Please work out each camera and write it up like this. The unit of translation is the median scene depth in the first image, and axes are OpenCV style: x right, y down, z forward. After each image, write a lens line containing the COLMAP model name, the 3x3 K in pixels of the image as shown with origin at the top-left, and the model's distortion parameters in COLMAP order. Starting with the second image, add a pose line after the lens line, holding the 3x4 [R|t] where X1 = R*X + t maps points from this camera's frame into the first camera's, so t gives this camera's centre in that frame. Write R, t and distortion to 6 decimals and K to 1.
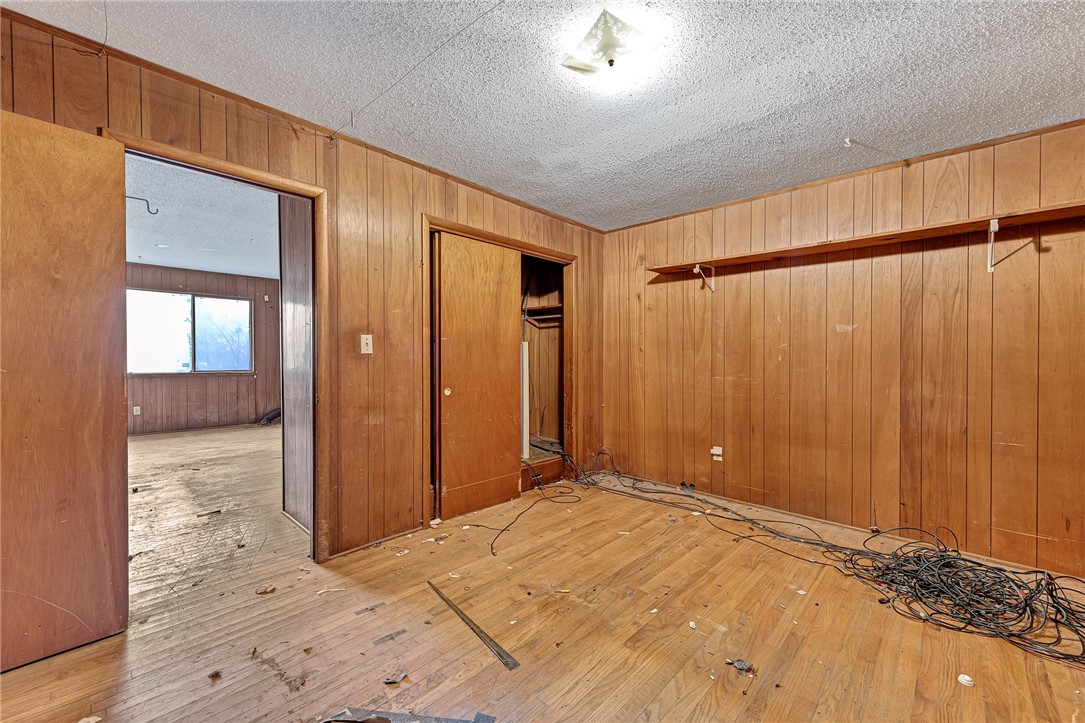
lens RADIAL K [[432.1, 0, 541.5], [0, 432.1, 362.5], [0, 0, 1]] dist [0.005803, -0.001421]
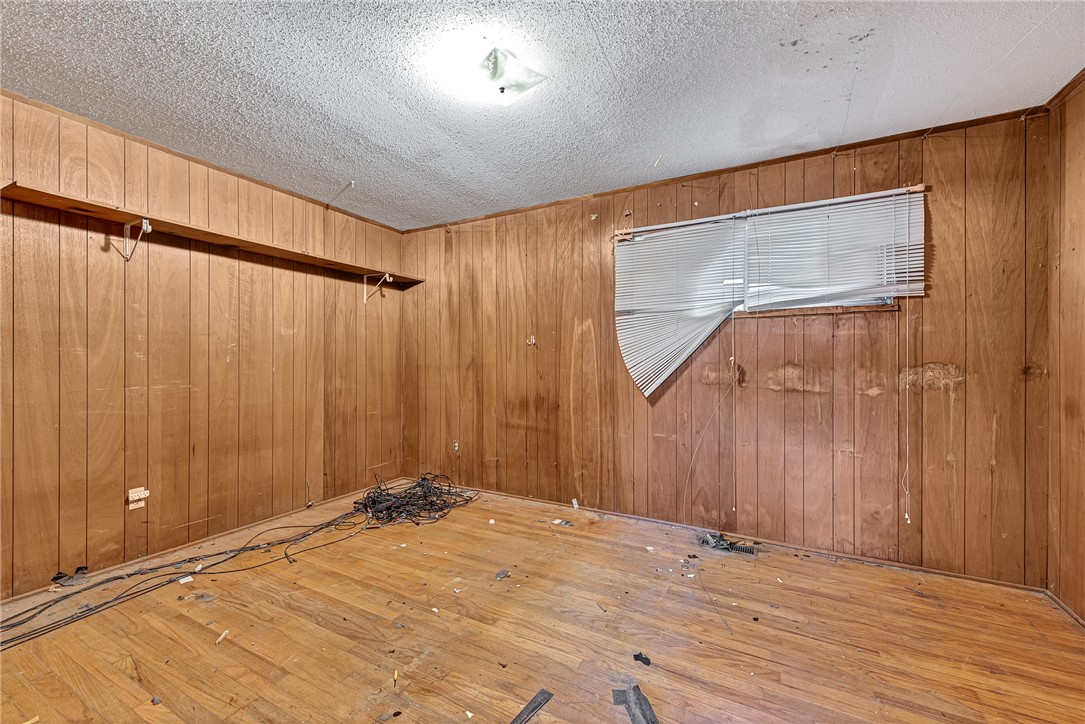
lens RADIAL K [[432.1, 0, 543.0], [0, 432.1, 359.4], [0, 0, 1]] dist [0.005803, -0.001421]
pose [[-0.265467, -0.004689, 0.964109, -0.511429], [0.007167, 0.999951, 0.006836, -0.012388], [-0.964093, 0.008725, -0.265421, 0.666810]]
